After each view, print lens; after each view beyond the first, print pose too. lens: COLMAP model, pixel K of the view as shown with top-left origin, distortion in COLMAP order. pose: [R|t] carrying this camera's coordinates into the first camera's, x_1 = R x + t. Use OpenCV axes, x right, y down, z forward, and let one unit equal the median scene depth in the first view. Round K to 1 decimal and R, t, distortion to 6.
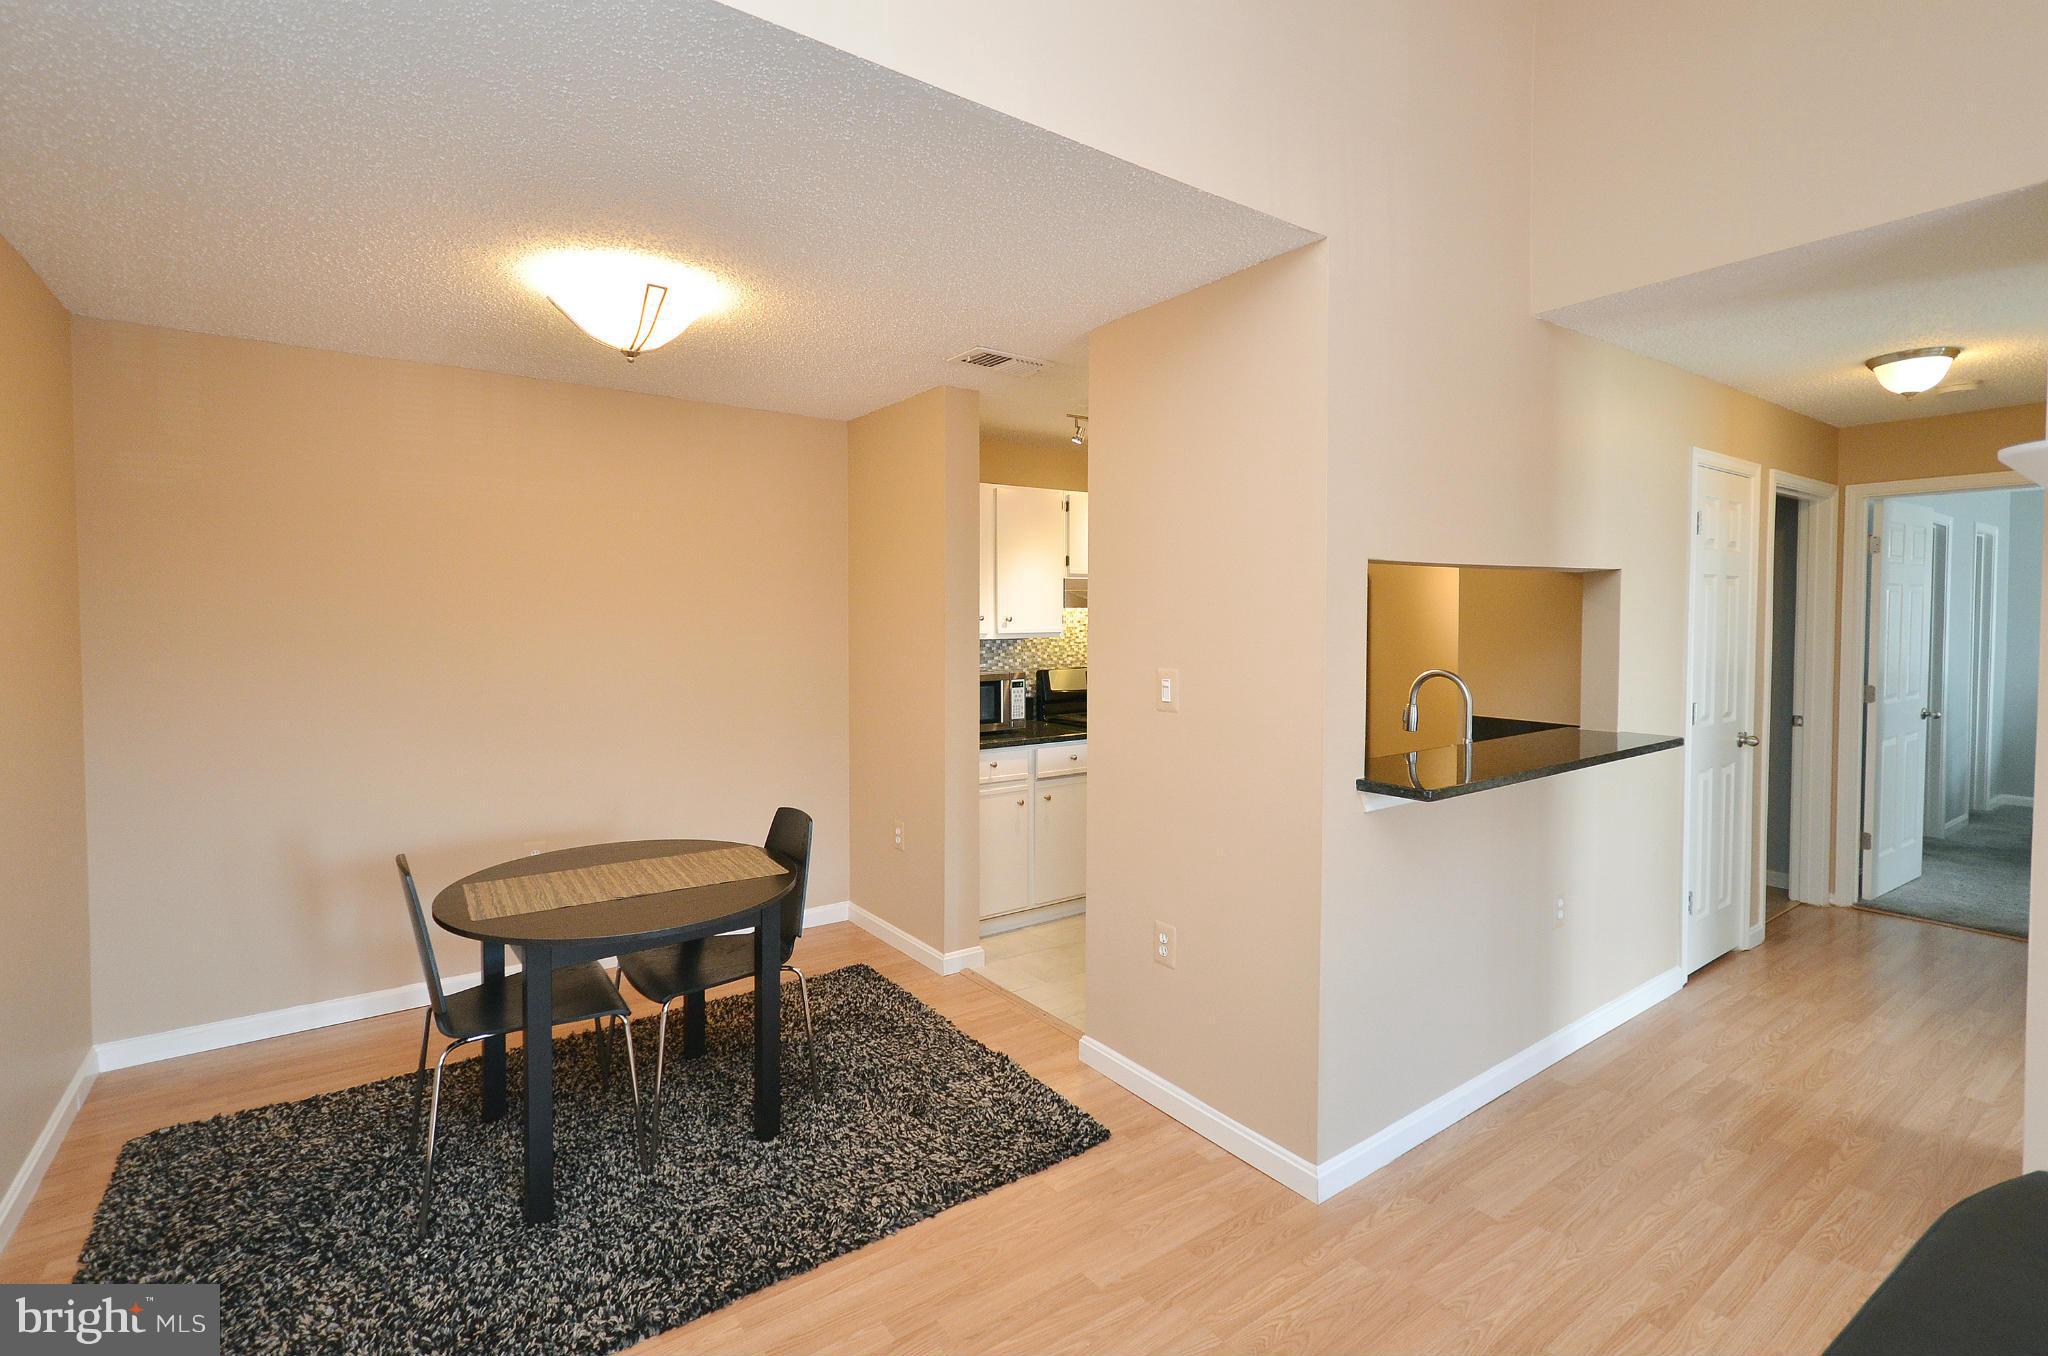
lens RADIAL K [[945.0, 0, 1038.0], [0, 945.0, 639.2], [0, 0, 1]] dist [-0.005473, 0.000226]
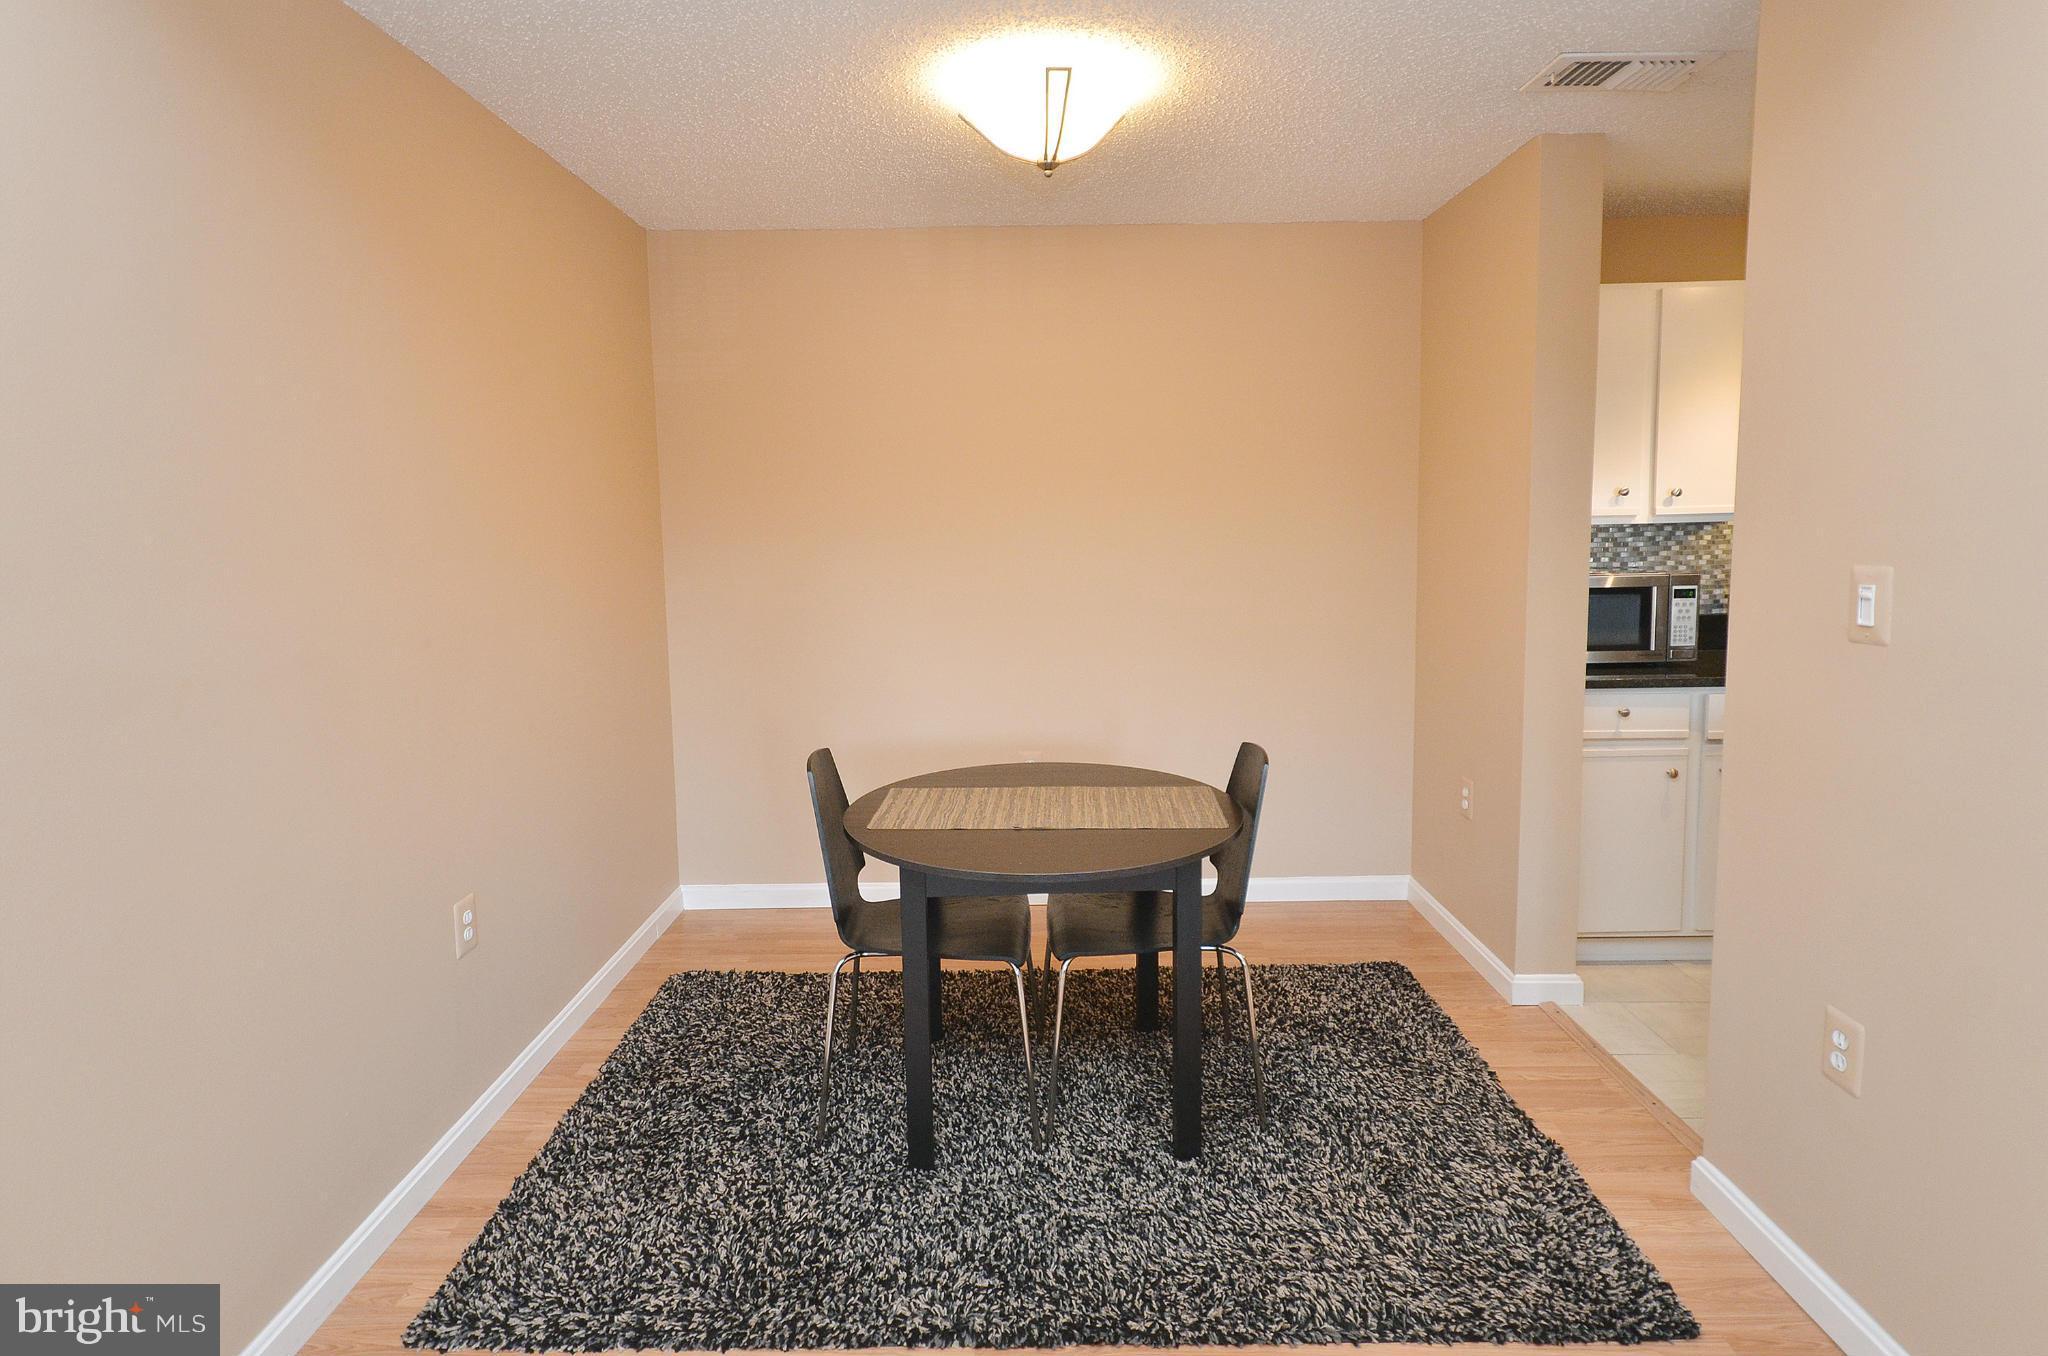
lens RADIAL K [[1135.9, 0, 1017.9], [0, 1135.9, 625.2], [0, 0, 1]] dist [-0.001323, 0.000135]
pose [[0.796629, 0.043903, -0.602873, 0.149047], [0.003955, 0.996959, 0.077828, 0.013003], [0.604456, -0.064384, 0.794032, 0.186626]]
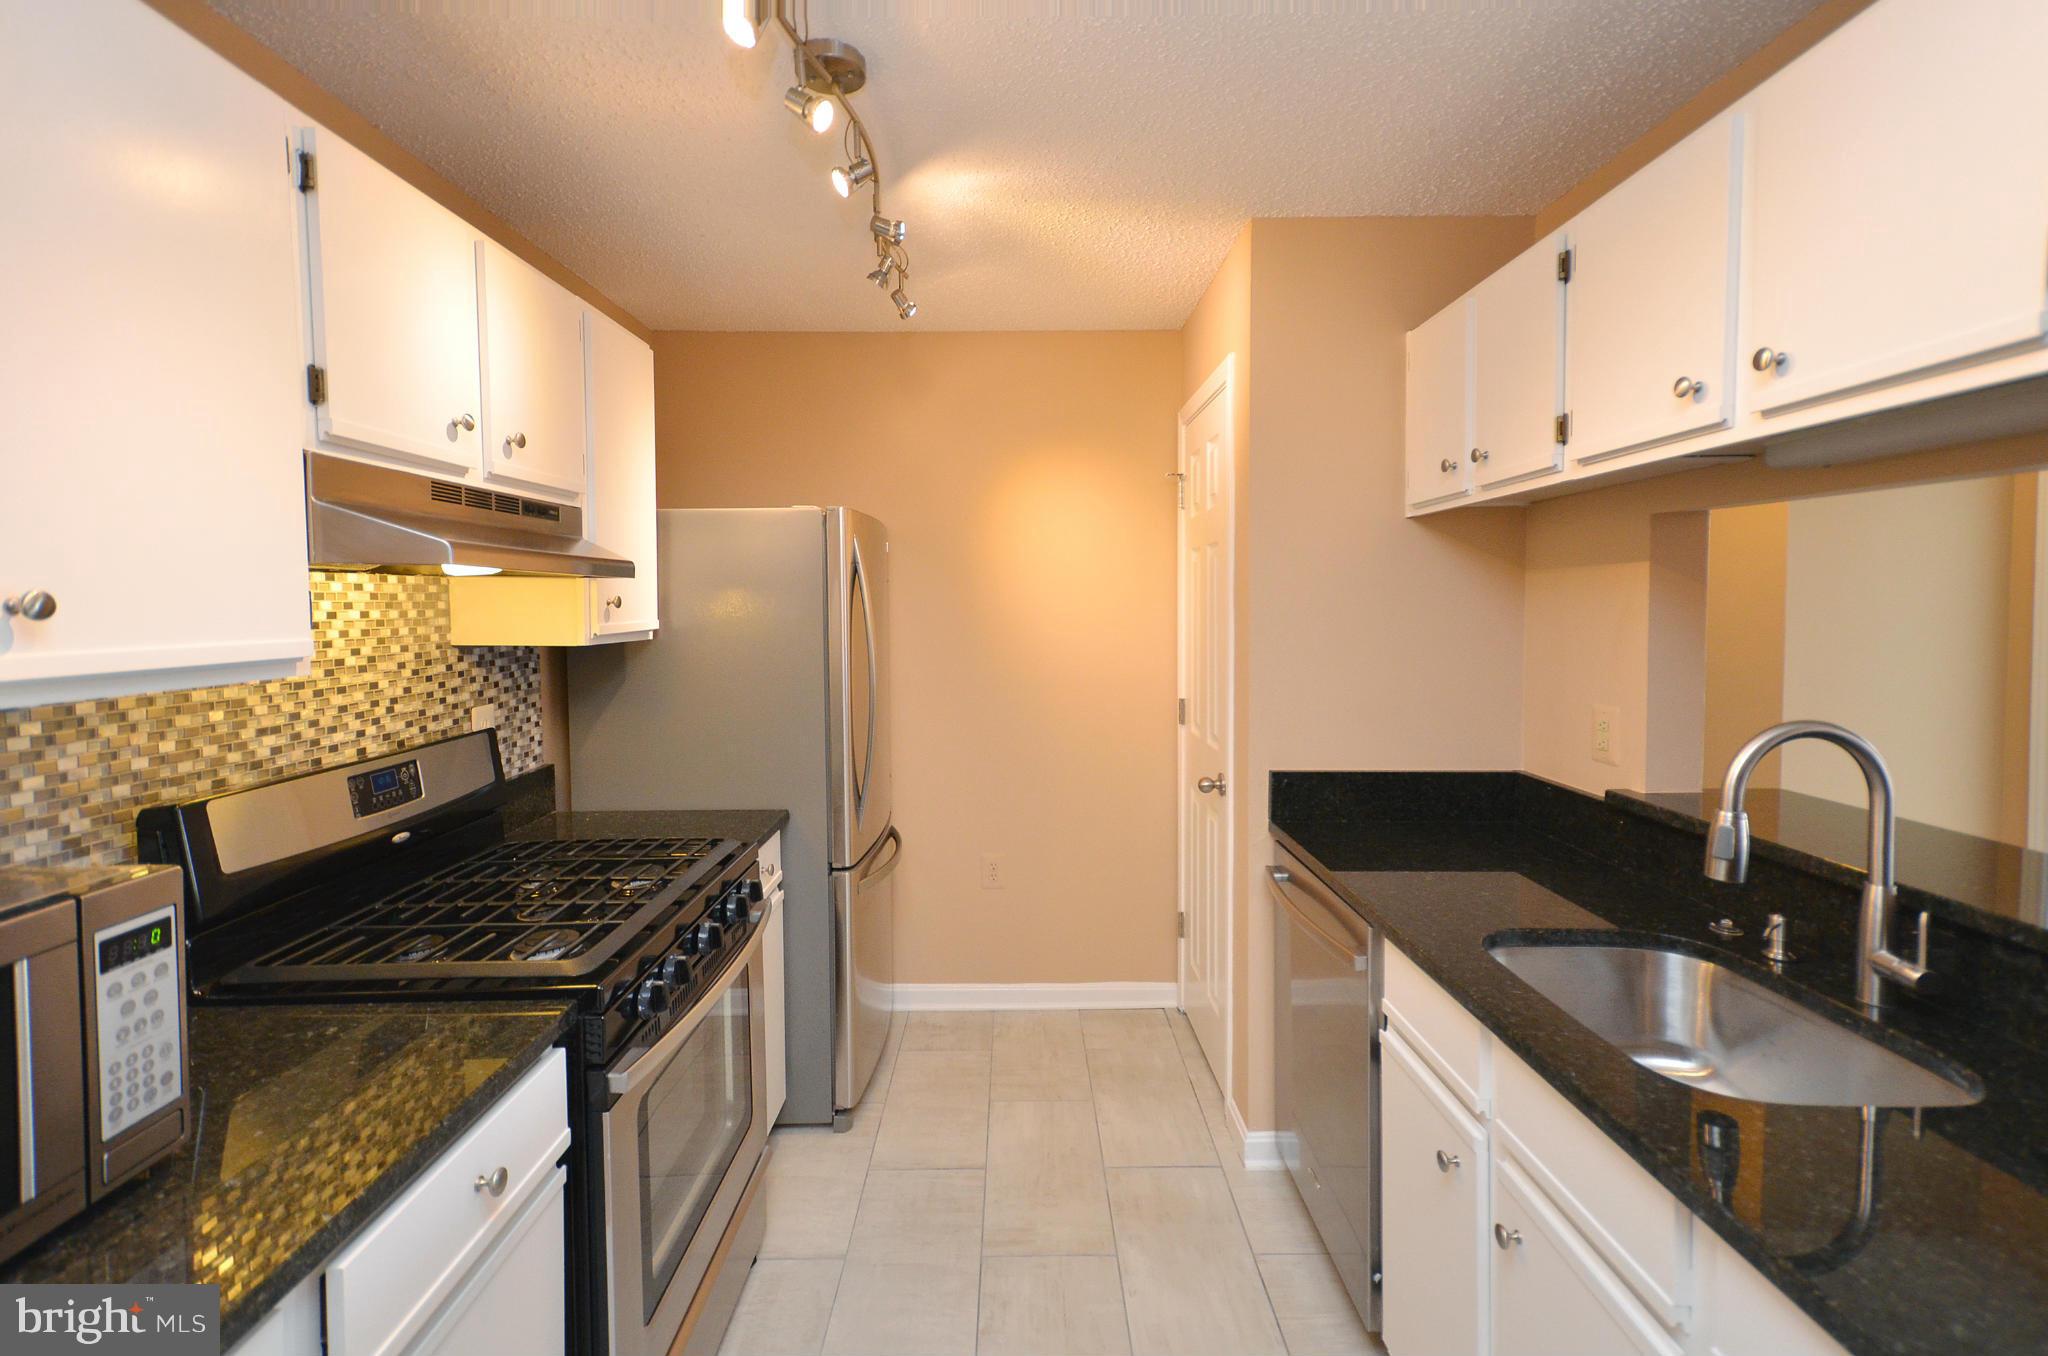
lens RADIAL K [[891.5, 0, 1057.9], [0, 891.5, 647.6], [0, 0, 1]] dist [0.007062, 0.000283]
pose [[0.581068, -0.039291, 0.812906, -0.103681], [0.024205, 0.999226, 0.030995, -0.023818], [-0.813495, 0.001667, 0.581569, 1.306353]]
